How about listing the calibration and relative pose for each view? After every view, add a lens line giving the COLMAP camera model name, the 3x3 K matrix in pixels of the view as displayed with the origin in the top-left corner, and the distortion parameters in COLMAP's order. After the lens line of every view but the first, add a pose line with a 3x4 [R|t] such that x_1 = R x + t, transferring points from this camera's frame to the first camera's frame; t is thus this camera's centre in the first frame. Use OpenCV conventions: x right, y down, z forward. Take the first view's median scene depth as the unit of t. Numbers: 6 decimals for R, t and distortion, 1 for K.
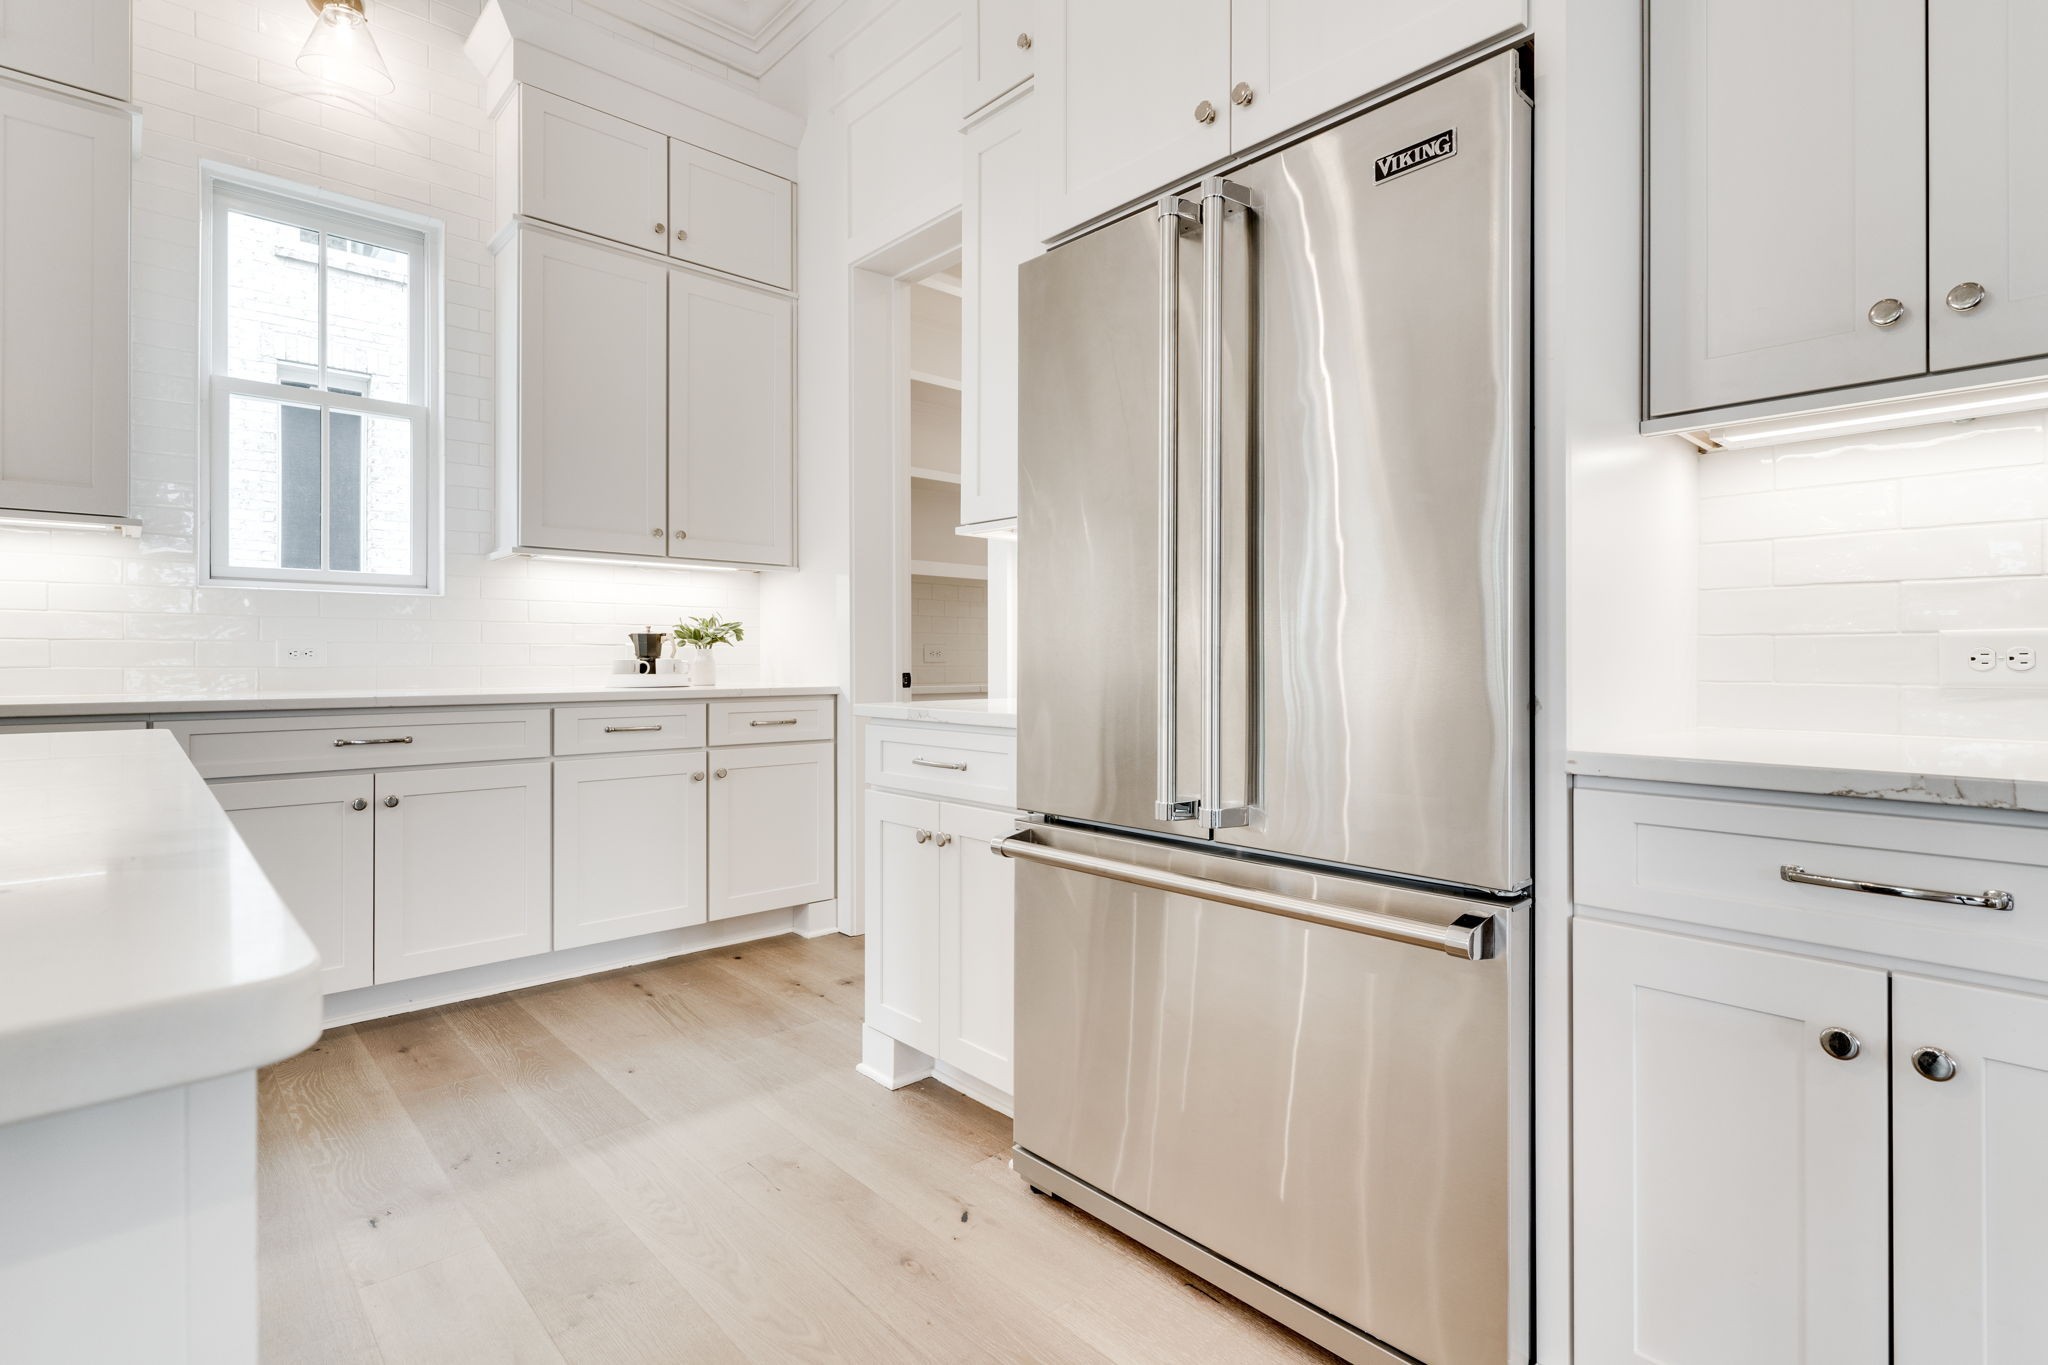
lens RADIAL K [[1004.4, 0, 1023.8], [0, 1004.4, 668.6], [0, 0, 1]] dist [0.002024, 0.001235]
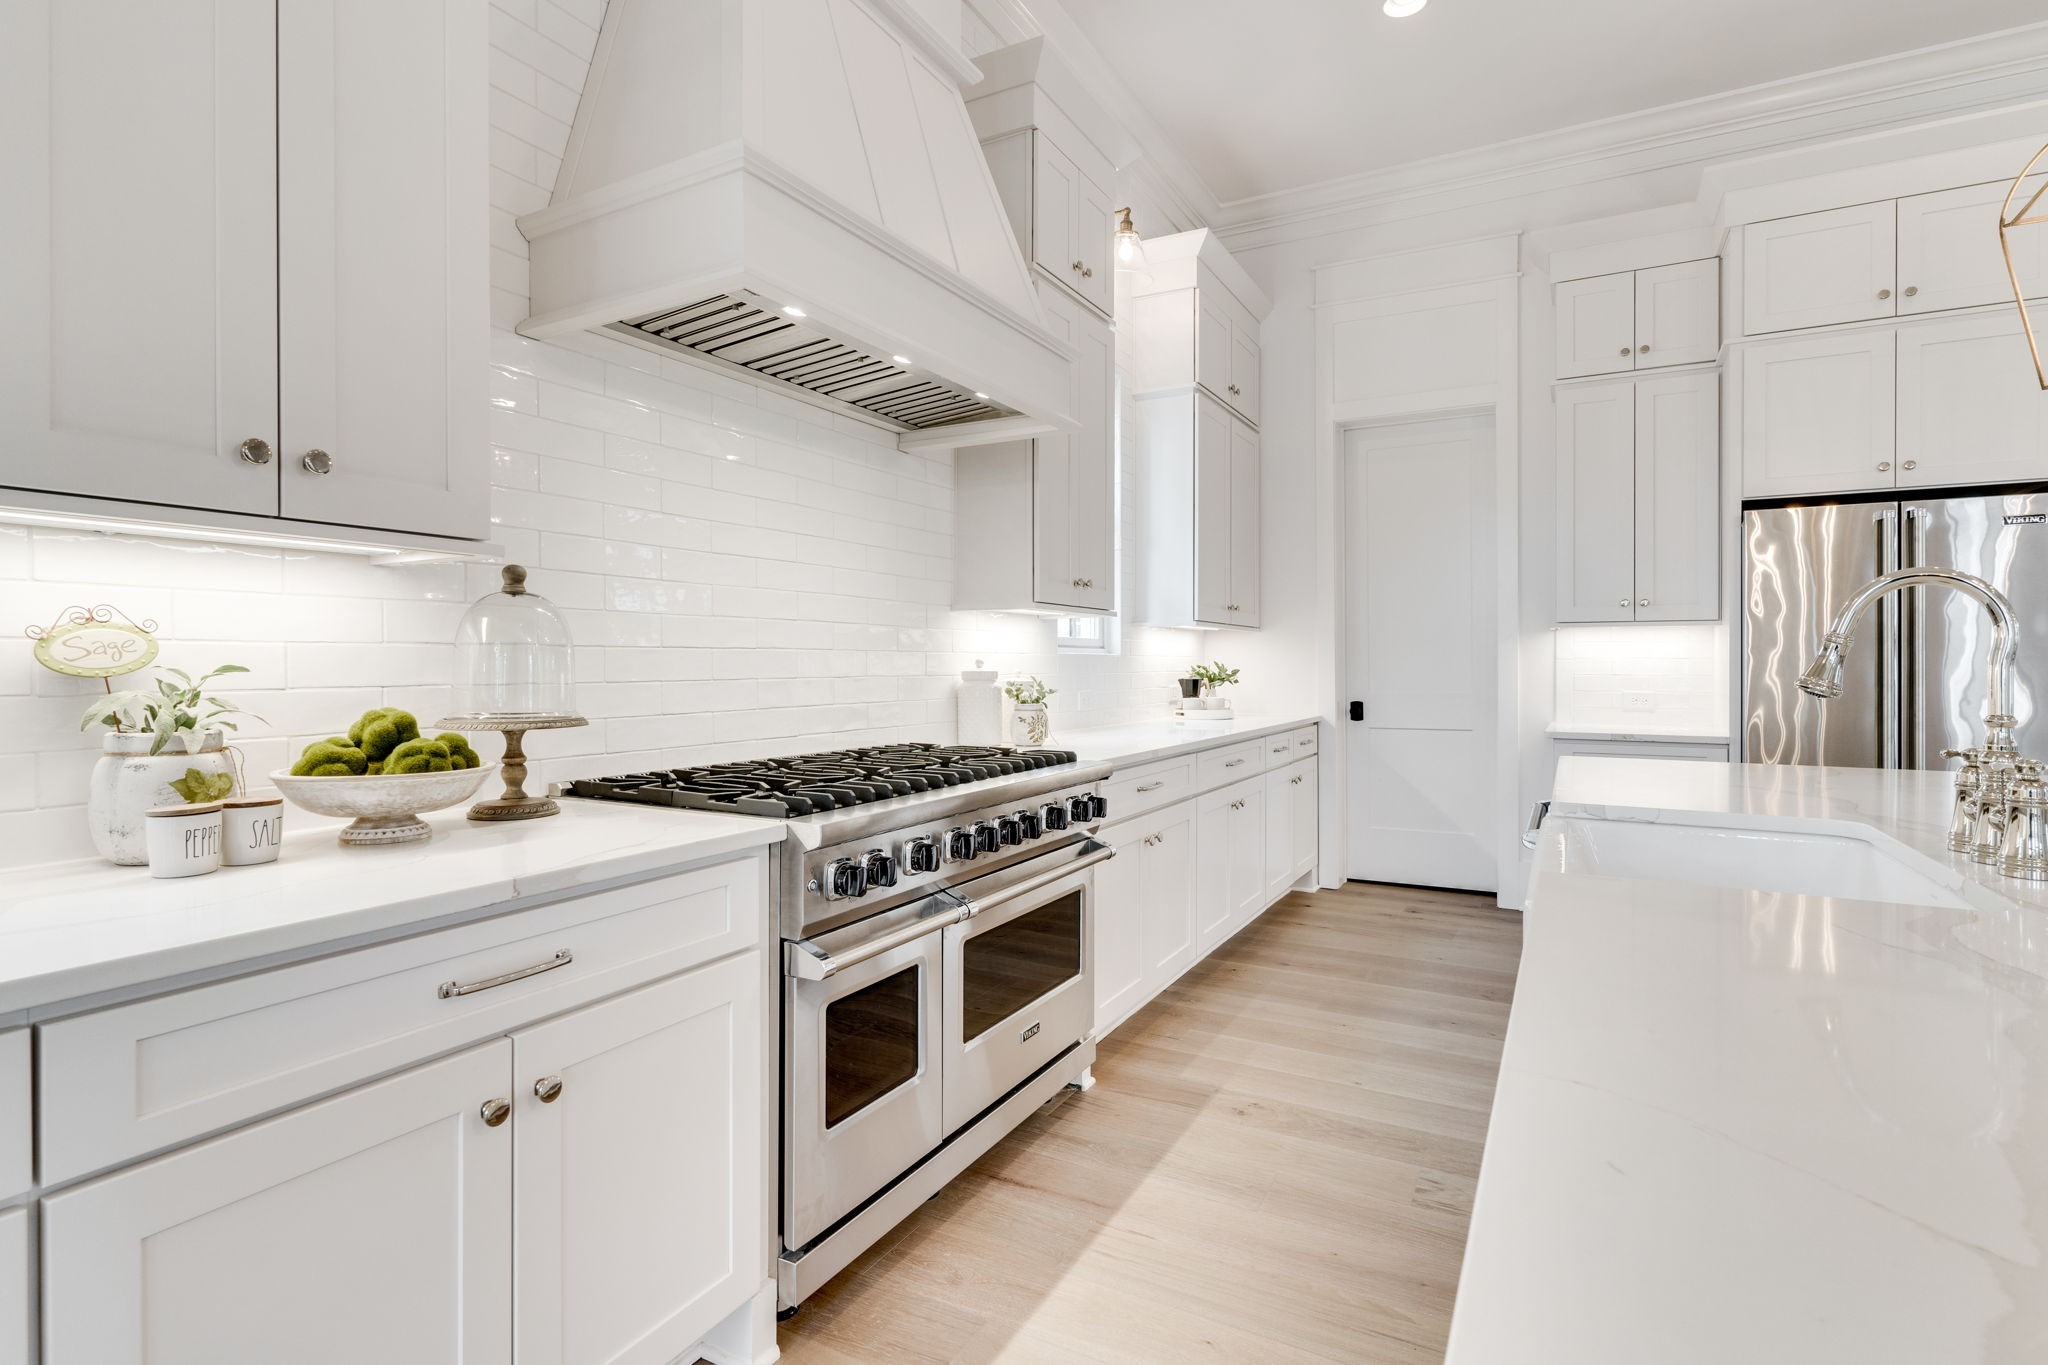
lens RADIAL K [[1004.4, 0, 1025.7], [0, 1004.4, 664.8], [0, 0, 1]] dist [0.002024, 0.001235]
pose [[0.946321, -0.000960, 0.323228, -1.047083], [0.003624, 0.999964, -0.007640, -0.045935], [-0.323209, 0.008401, 0.946290, -0.223486]]
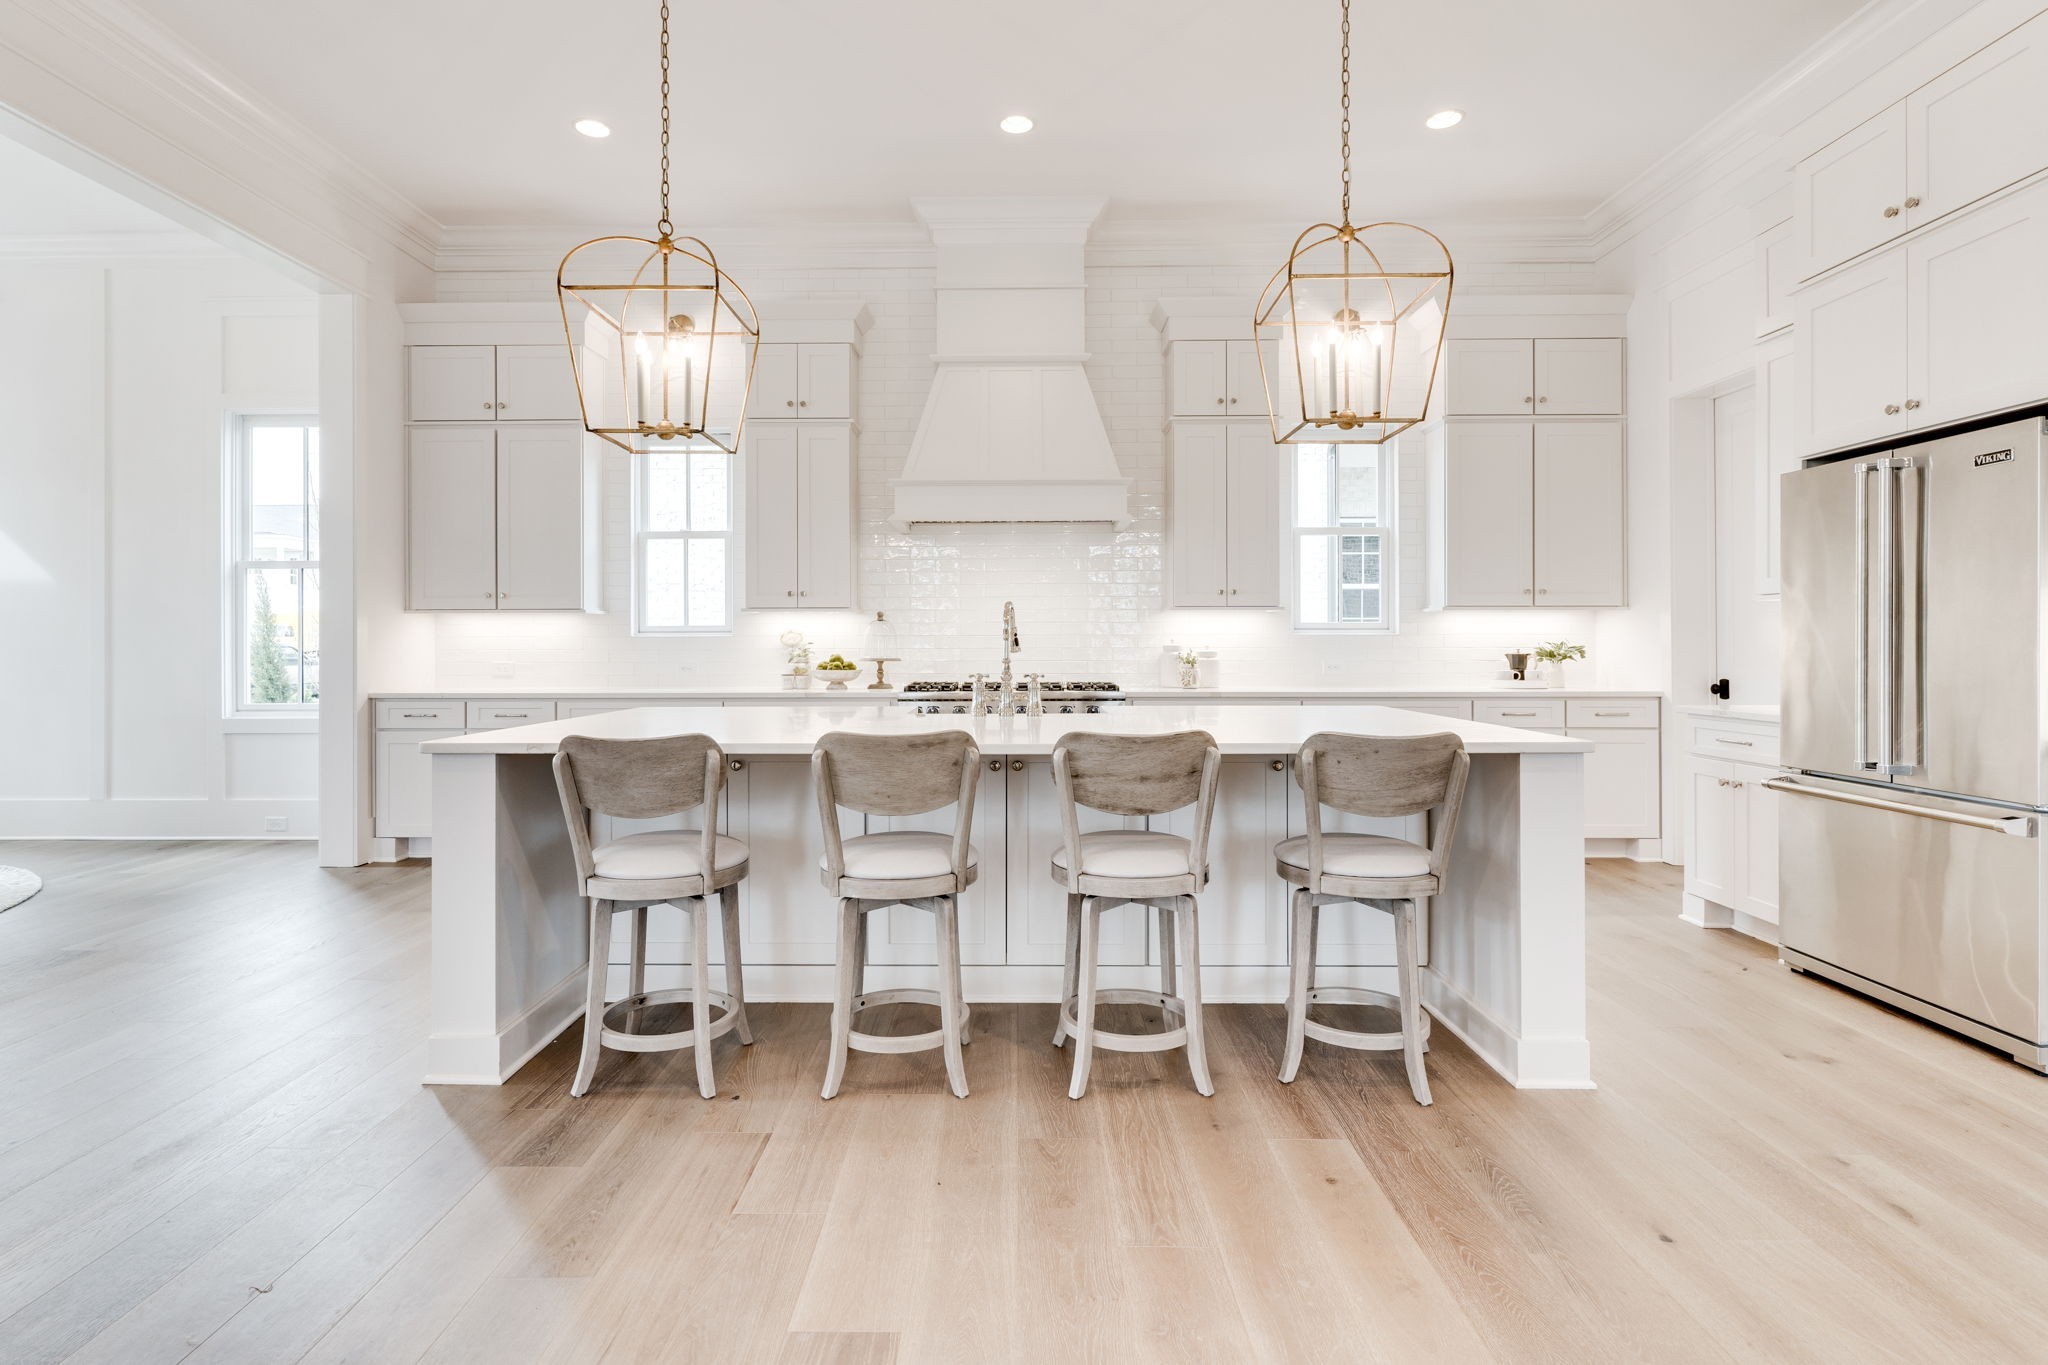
lens RADIAL K [[1004.4, 0, 1003.2], [0, 1004.4, 641.7], [0, 0, 1]] dist [0.002024, 0.001235]
pose [[0.728995, -0.005341, -0.684498, 0.115621], [-0.004193, 0.999916, -0.012267, -0.032363], [0.684506, 0.011813, 0.728912, -0.708853]]
